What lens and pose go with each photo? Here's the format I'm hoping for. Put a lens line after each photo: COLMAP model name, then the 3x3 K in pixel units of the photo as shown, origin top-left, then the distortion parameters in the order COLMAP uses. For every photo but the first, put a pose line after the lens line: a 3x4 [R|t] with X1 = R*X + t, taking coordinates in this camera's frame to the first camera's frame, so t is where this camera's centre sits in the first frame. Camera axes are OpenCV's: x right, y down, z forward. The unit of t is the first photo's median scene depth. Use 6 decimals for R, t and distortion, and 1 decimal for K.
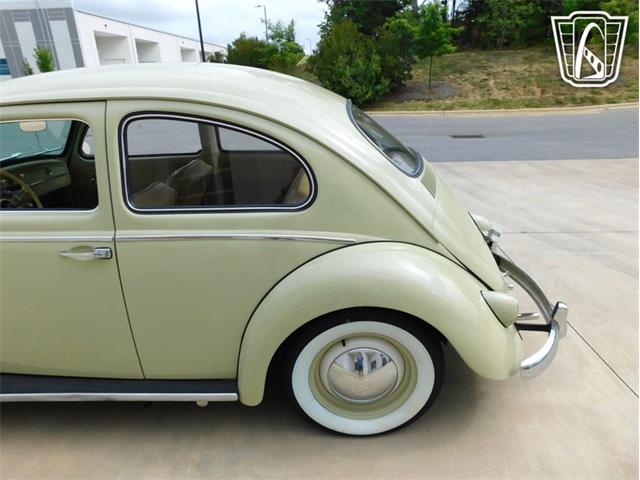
lens RADIAL K [[425.1, 0, 317.4], [0, 425.1, 238.5], [0, 0, 1]] dist [-0.067921, 0.057709]
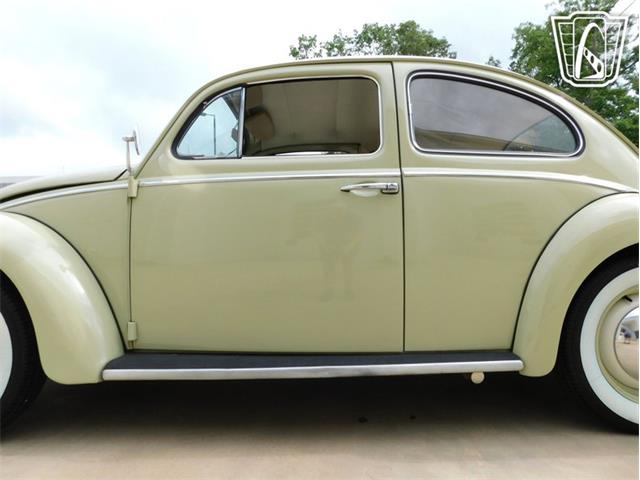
lens RADIAL K [[425.1, 0, 317.4], [0, 425.1, 238.5], [0, 0, 1]] dist [-0.067921, 0.057709]
pose [[0.999282, 0.020665, 0.031759, -0.059382], [-0.006696, 0.921311, -0.388769, 0.043934], [-0.037294, 0.388277, 0.920788, 0.012943]]
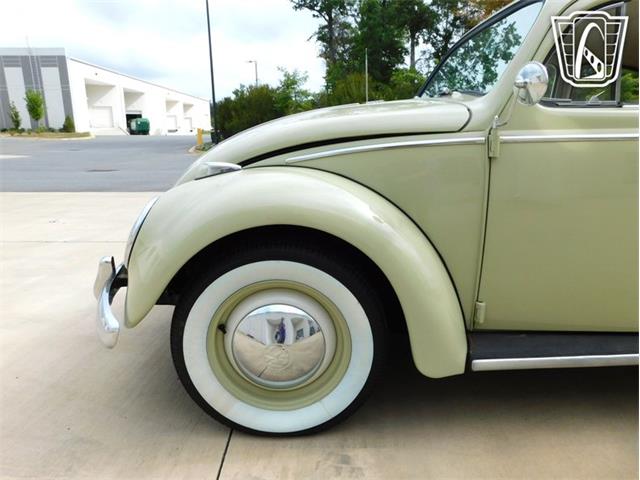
lens RADIAL K [[423.8, 0, 317.3], [0, 423.8, 239.5], [0, 0, 1]] dist [-0.066397, 0.053565]
pose [[0.997006, 0.008910, 0.076814, -0.128392], [0.000447, 0.992659, -0.120944, 0.024631], [-0.077328, 0.120616, 0.989683, 0.026531]]
